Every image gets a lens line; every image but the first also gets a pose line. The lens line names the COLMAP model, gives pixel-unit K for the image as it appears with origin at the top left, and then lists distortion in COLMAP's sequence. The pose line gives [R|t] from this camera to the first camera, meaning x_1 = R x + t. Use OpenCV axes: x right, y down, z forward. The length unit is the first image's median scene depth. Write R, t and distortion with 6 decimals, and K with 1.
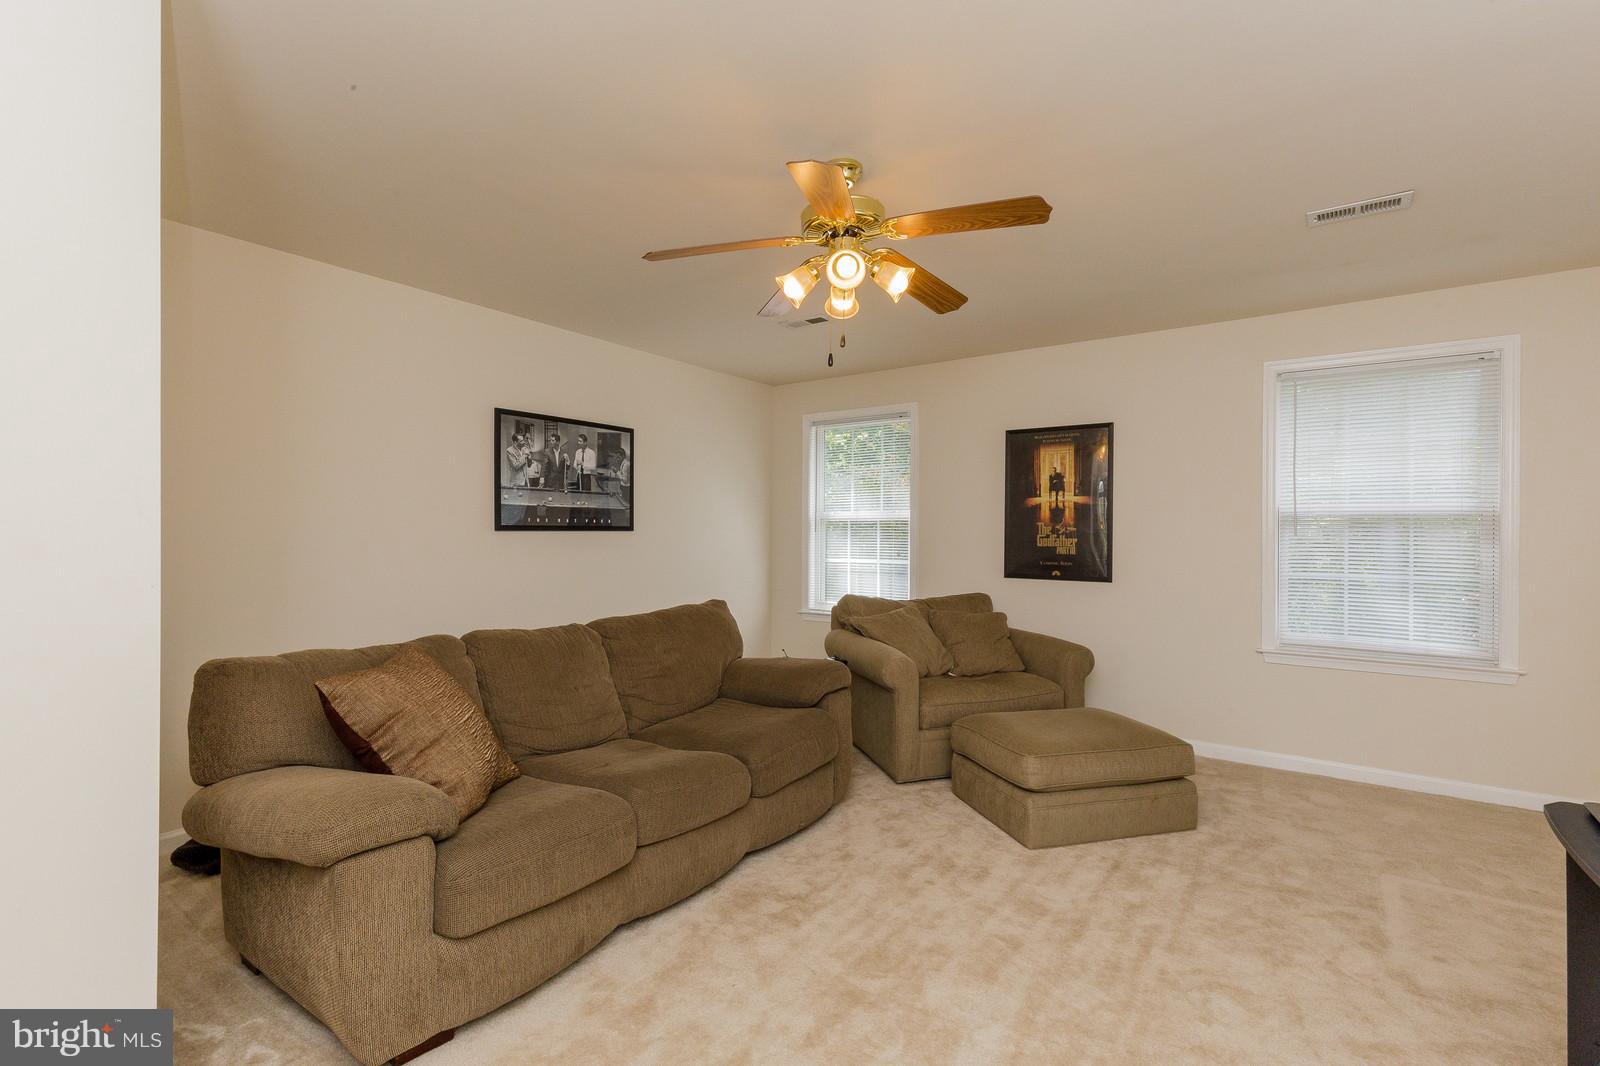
lens RADIAL K [[730.3, 0, 800.6], [0, 730.3, 532.1], [0, 0, 1]] dist [0.000726, 0.000013]
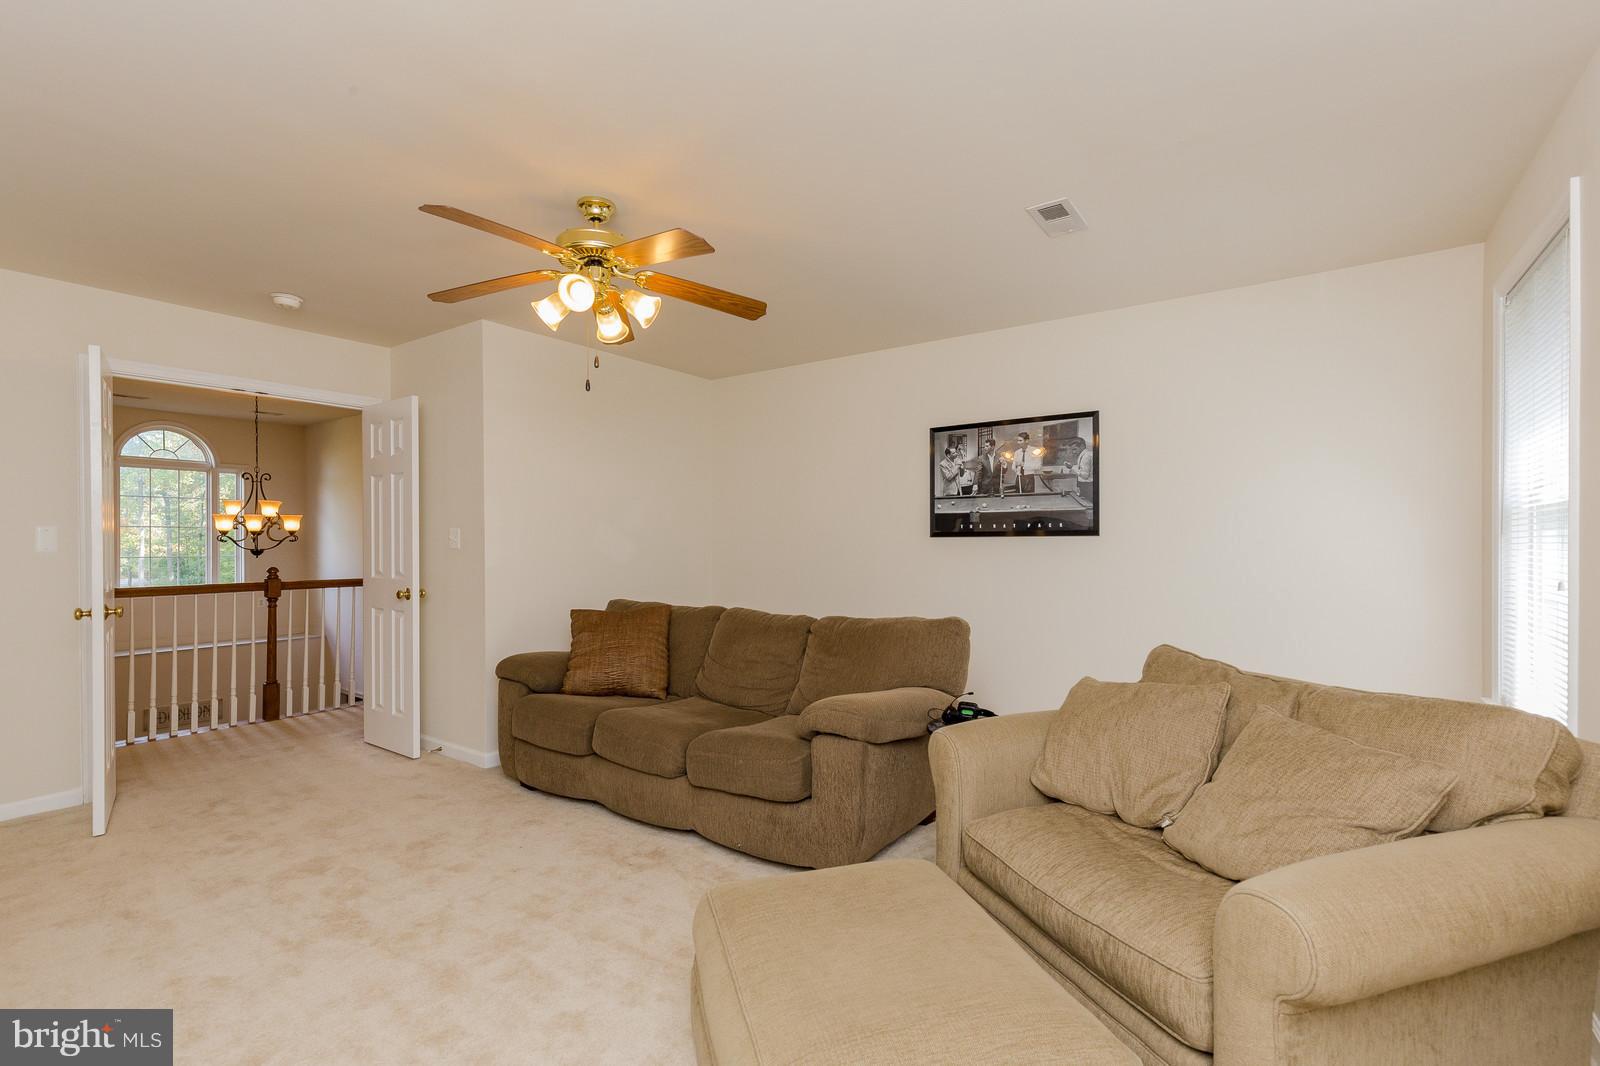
lens RADIAL K [[730.3, 0, 799.7], [0, 730.3, 540.8], [0, 0, 1]] dist [0.000726, 0.000013]
pose [[-0.003094, -0.004443, -0.999985, 0.660886], [0.004427, 0.999980, -0.004457, 0.007087], [0.999985, -0.004440, -0.003074, 0.748250]]
